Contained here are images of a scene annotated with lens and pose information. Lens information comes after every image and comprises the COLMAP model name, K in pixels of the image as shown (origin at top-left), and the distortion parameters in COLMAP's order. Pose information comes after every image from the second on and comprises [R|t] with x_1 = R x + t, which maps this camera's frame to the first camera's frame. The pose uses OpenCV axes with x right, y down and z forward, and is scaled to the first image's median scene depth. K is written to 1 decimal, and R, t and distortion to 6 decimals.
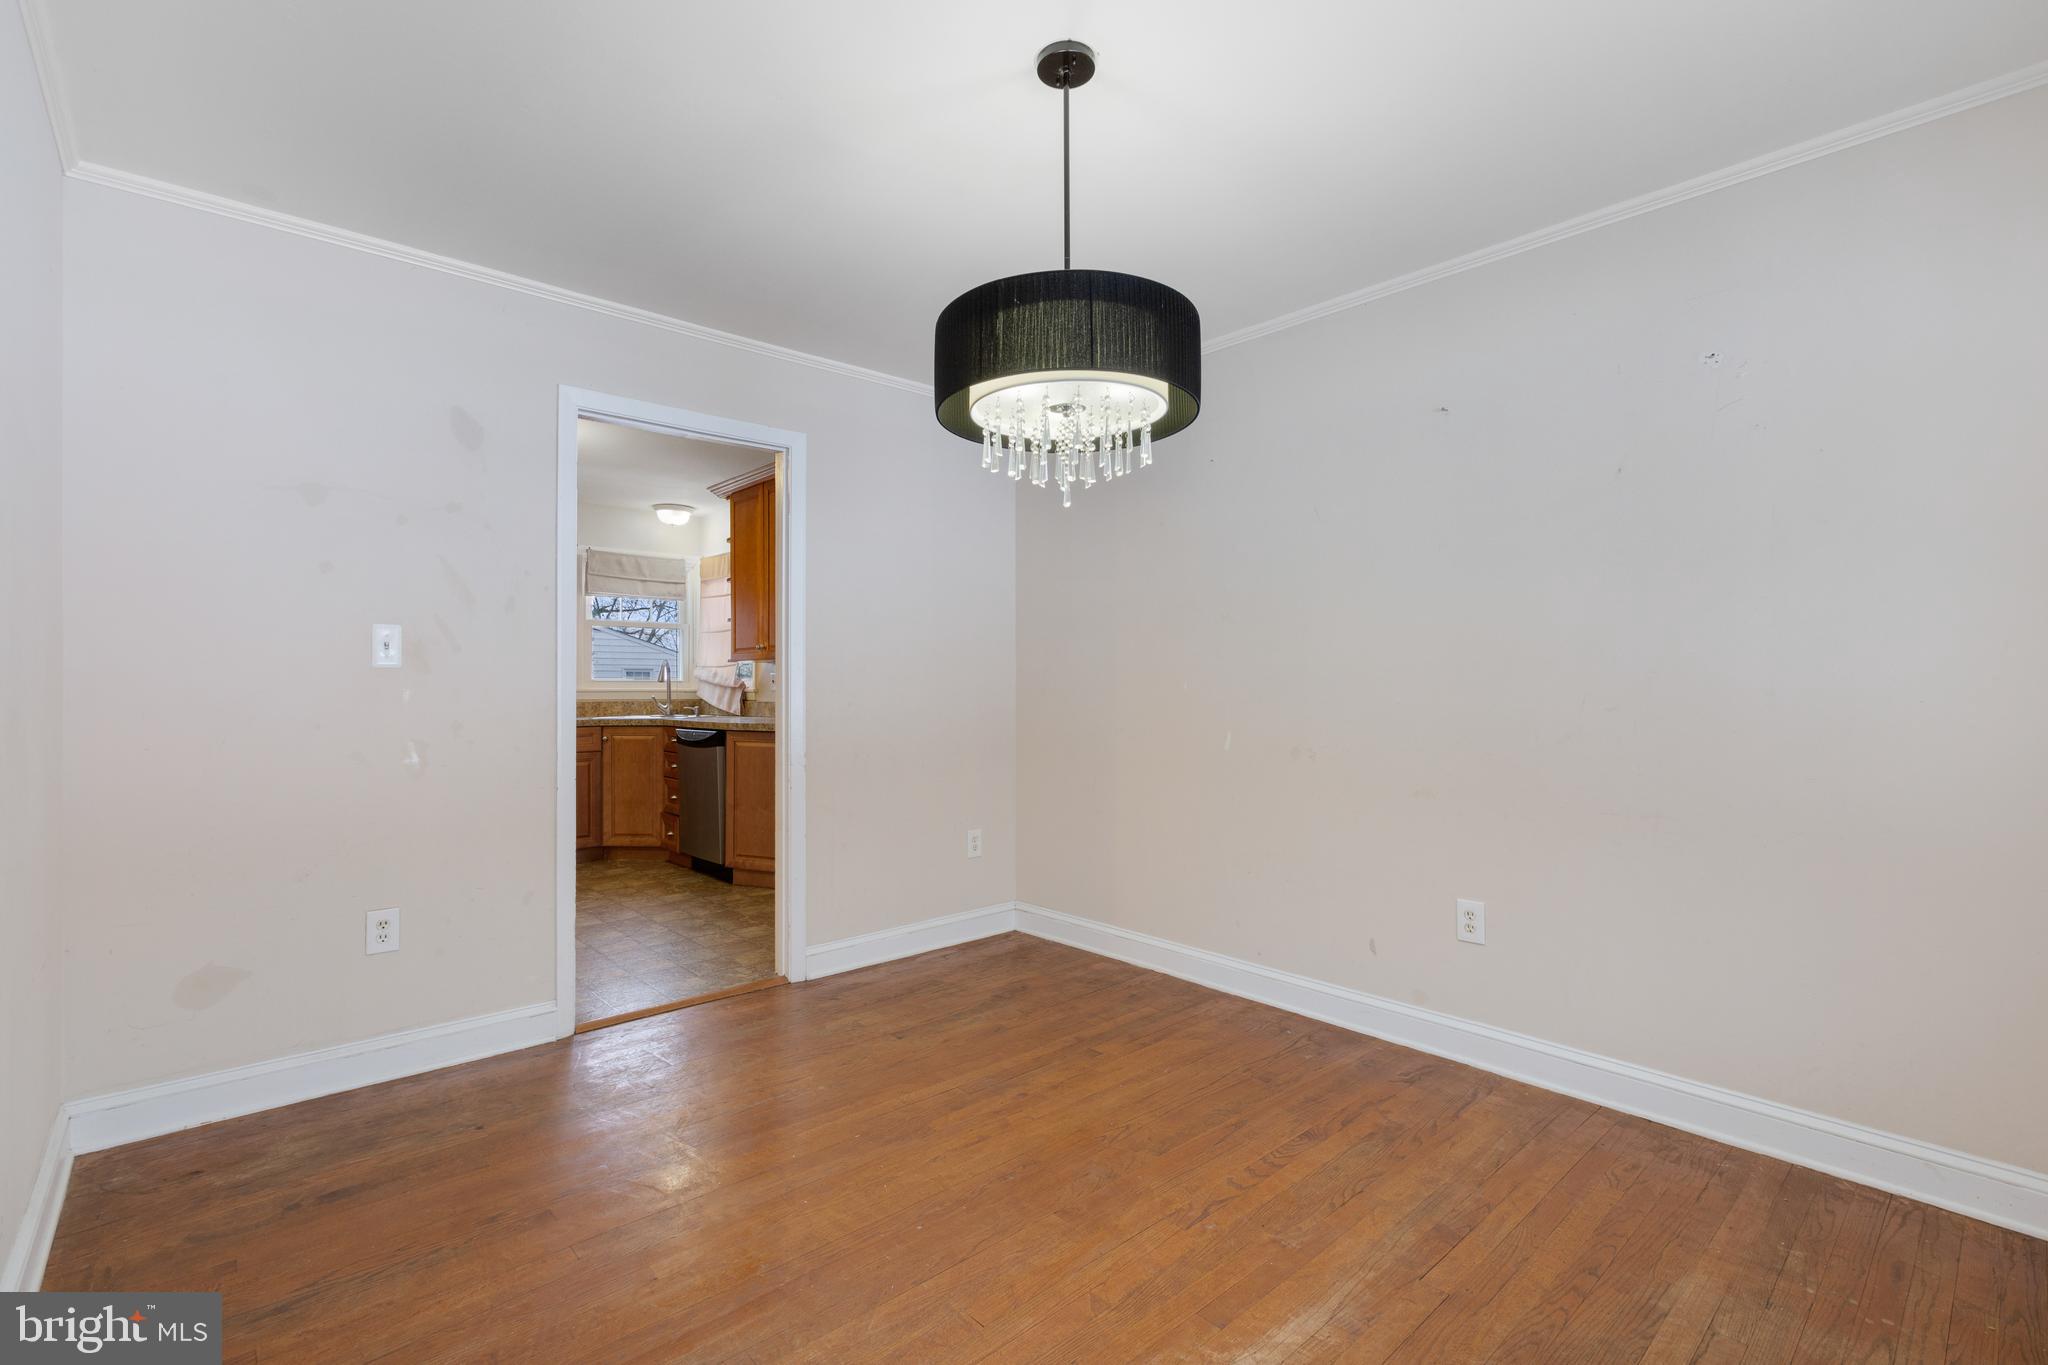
lens RADIAL K [[918.8, 0, 1022.4], [0, 918.8, 709.8], [0, 0, 1]] dist [0.000264, -0.000272]
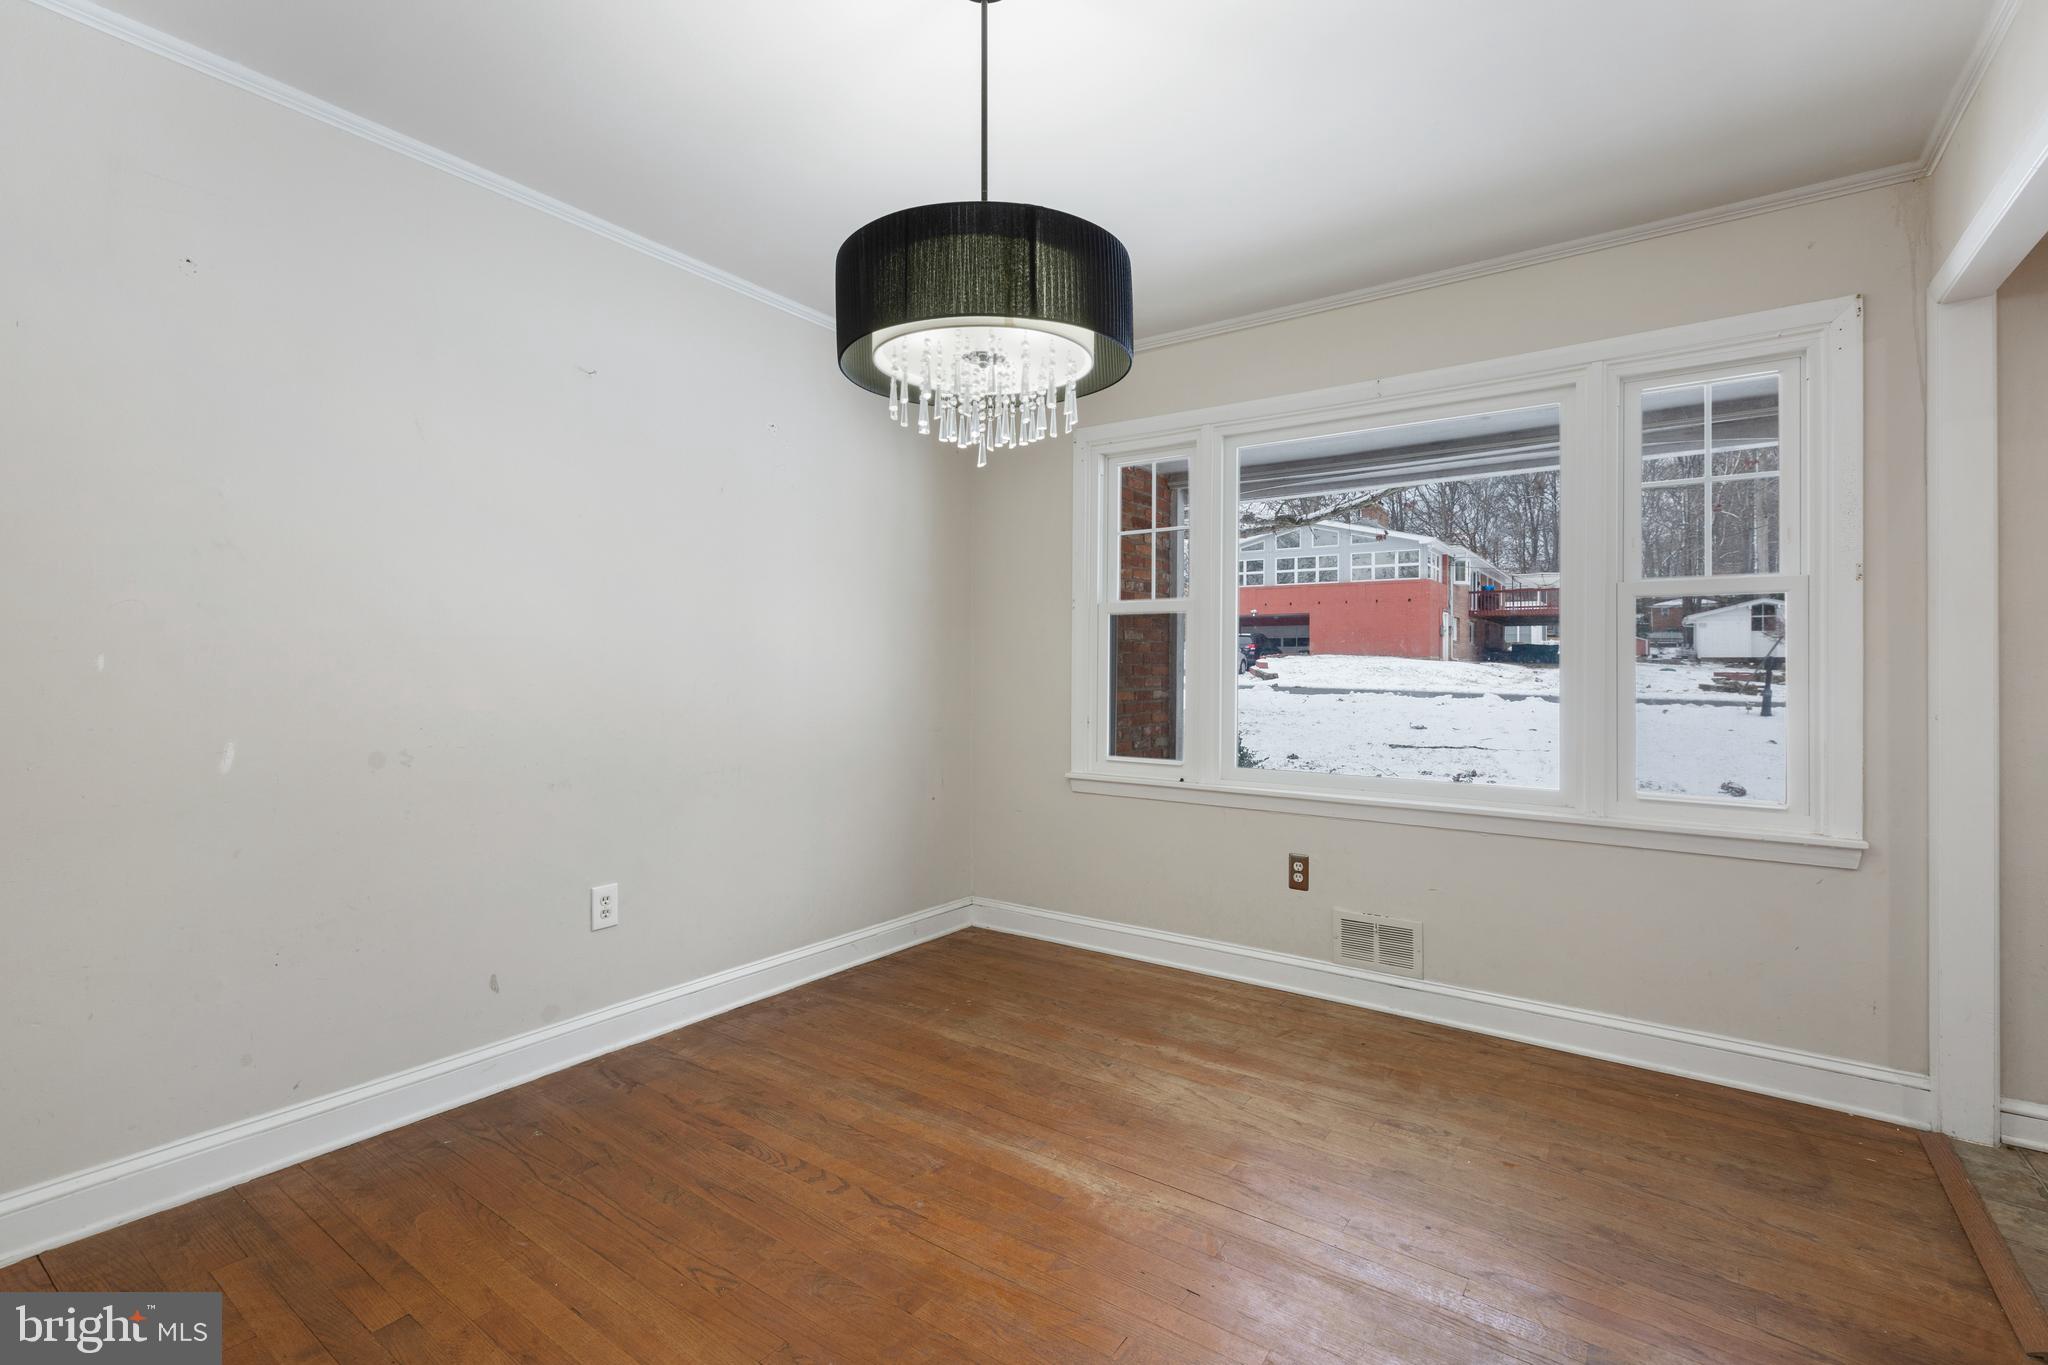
lens RADIAL K [[928.6, 0, 1020.1], [0, 928.6, 681.0], [0, 0, 1]] dist [0.001187, -0.000208]
pose [[-0.212099, -0.018778, 0.977068, -0.646617], [0.021175, 0.999492, 0.023805, -0.027168], [-0.977019, 0.025739, -0.211594, 0.877574]]
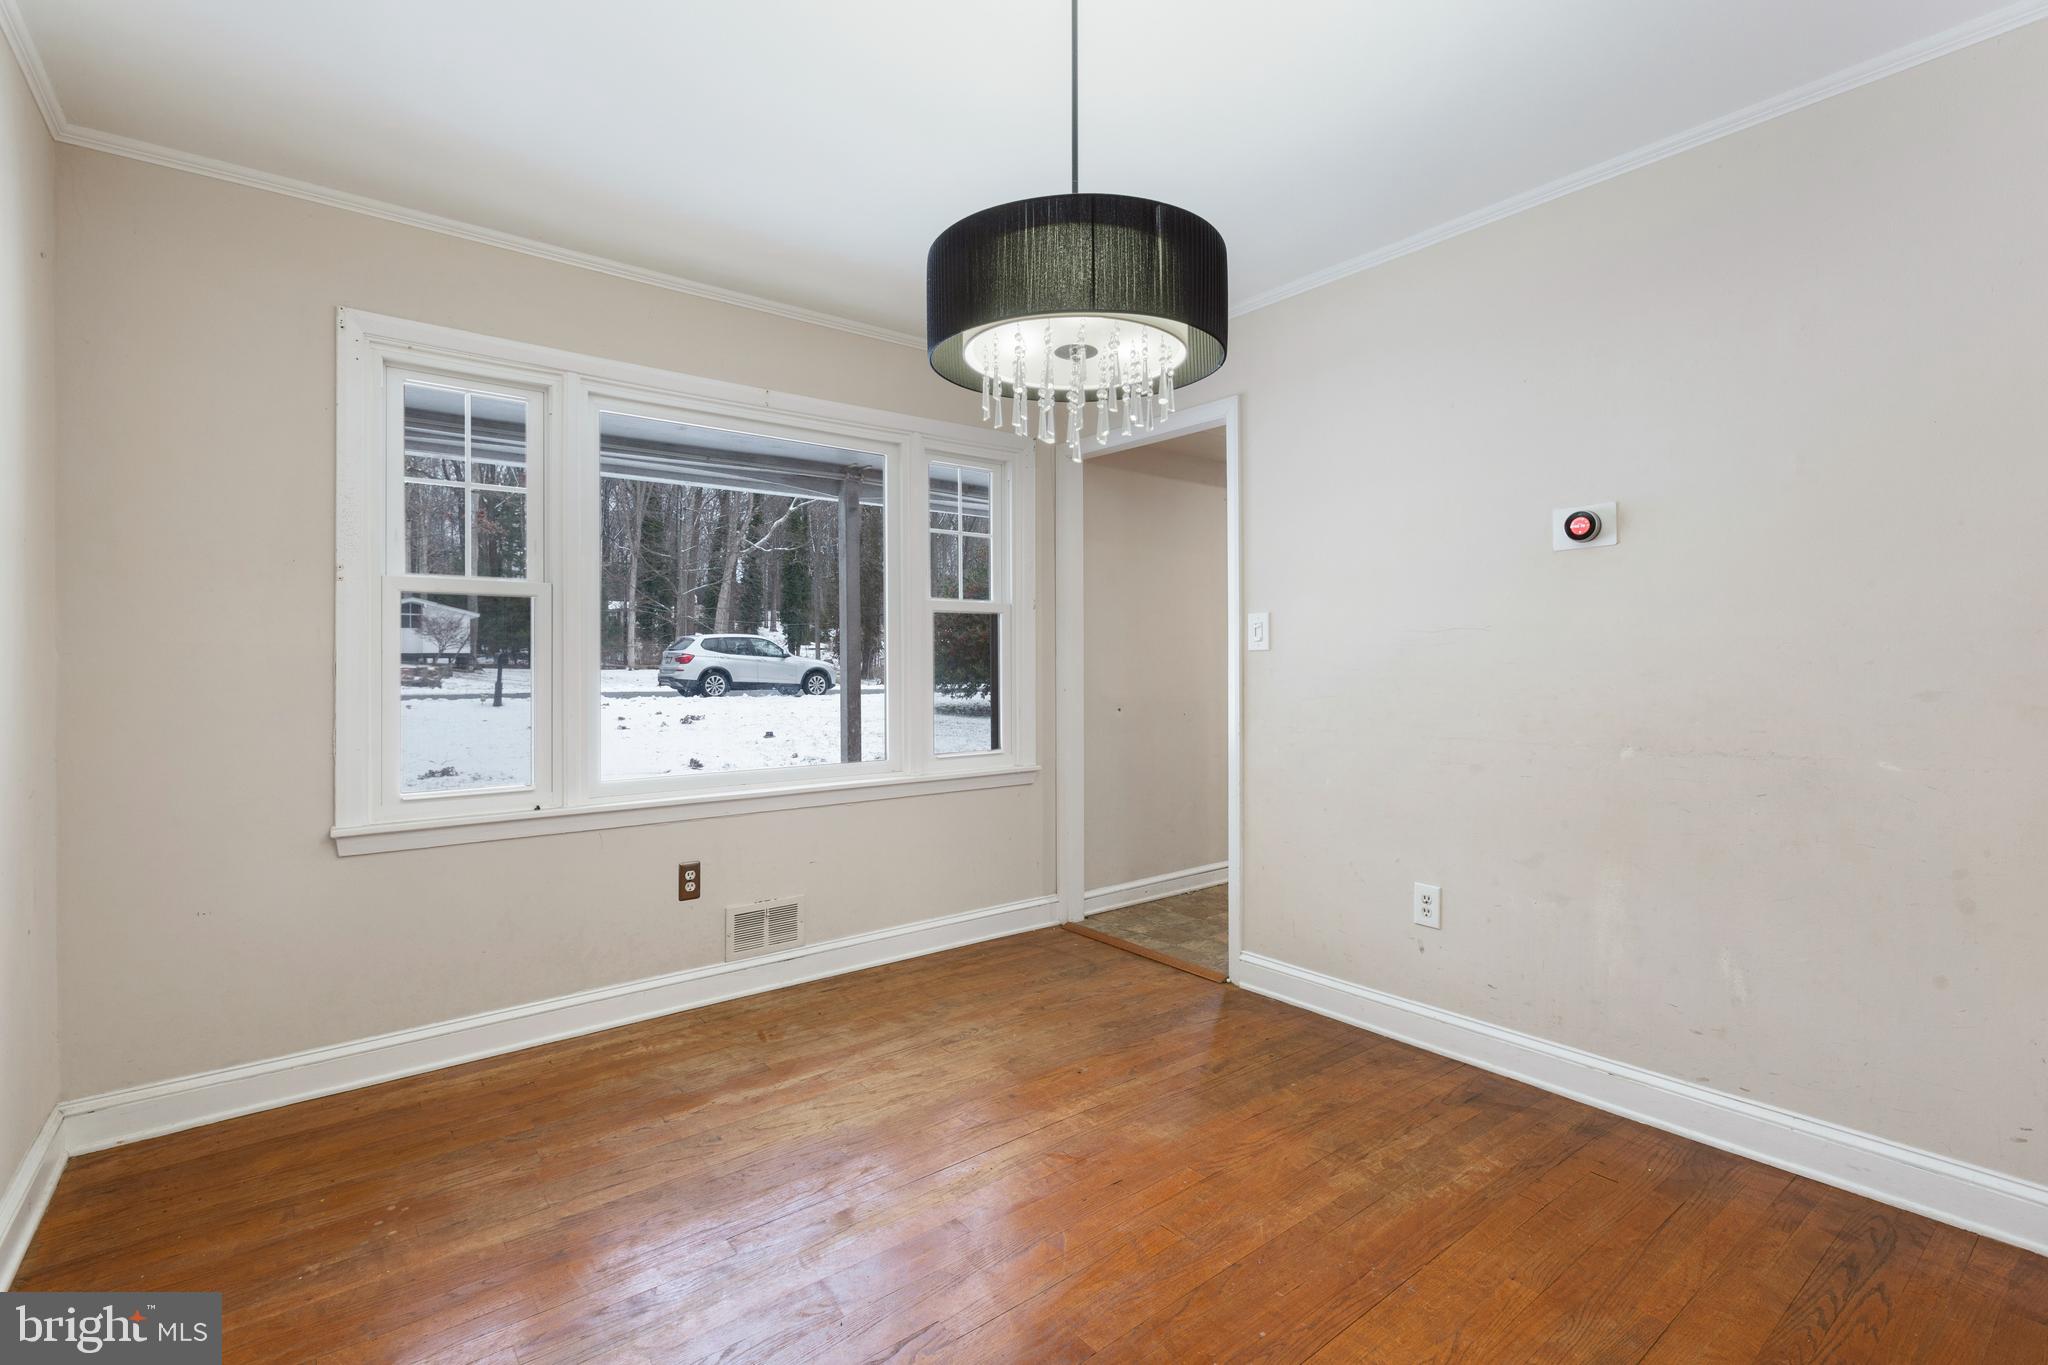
lens RADIAL K [[931.1, 0, 1043.1], [0, 931.1, 678.3], [0, 0, 1]] dist [0.002358, 0.000054]
pose [[-0.998677, 0.000852, 0.051406, 0.031810], [0.003140, 0.999007, 0.044446, -0.043375], [-0.051317, 0.044549, -0.997688, 1.448988]]
